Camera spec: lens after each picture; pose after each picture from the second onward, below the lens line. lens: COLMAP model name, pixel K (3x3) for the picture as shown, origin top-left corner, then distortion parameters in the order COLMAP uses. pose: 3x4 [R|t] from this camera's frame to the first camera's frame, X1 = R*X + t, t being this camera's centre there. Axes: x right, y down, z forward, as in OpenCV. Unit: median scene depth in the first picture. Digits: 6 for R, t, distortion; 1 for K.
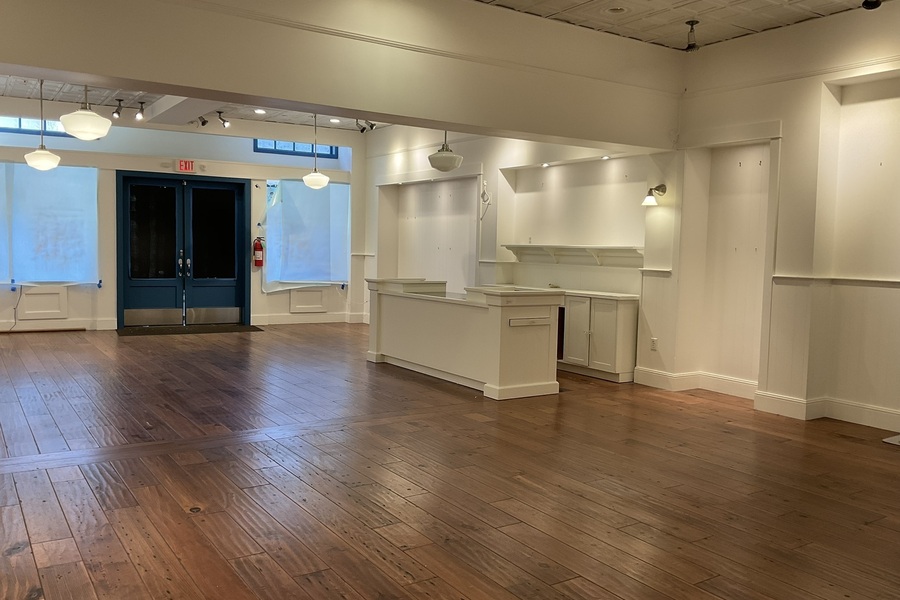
lens RADIAL K [[738.4, 0, 450.0], [0, 738.4, 300.0], [0, 0, 1]] dist [0.090293, -0.178501]
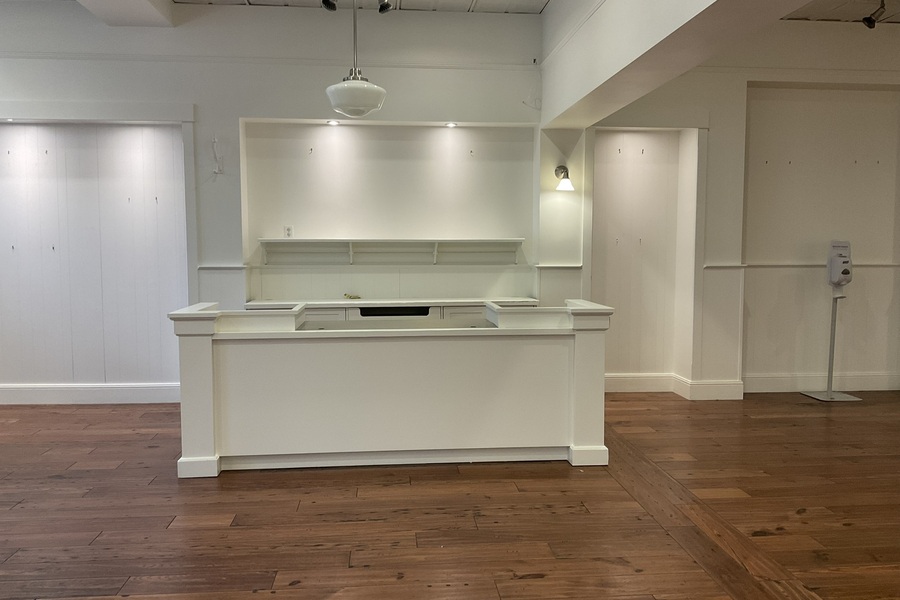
lens RADIAL K [[738.4, 0, 450.0], [0, 738.4, 300.0], [0, 0, 1]] dist [0.090293, -0.178501]
pose [[0.476876, -0.090221, 0.874328, -0.507609], [0.074881, 0.995272, 0.061860, -0.060958], [-0.875775, 0.035971, 0.481377, 0.670935]]
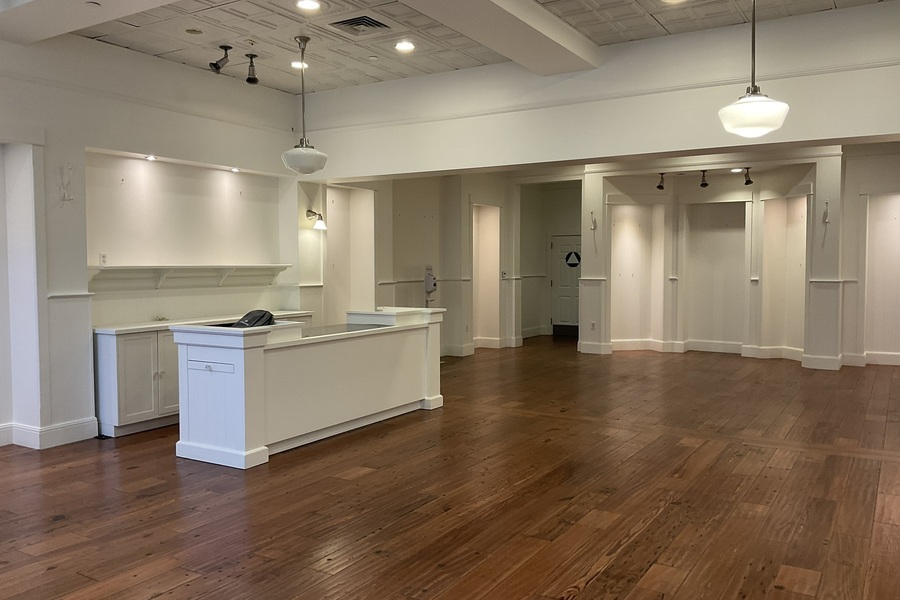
lens RADIAL K [[738.4, 0, 450.0], [0, 738.4, 300.0], [0, 0, 1]] dist [0.090293, -0.178501]
pose [[-0.419147, -0.069461, 0.905257, -0.793772], [0.057687, 0.993017, 0.102904, -0.116264], [-0.906084, 0.095353, -0.412213, 1.217088]]
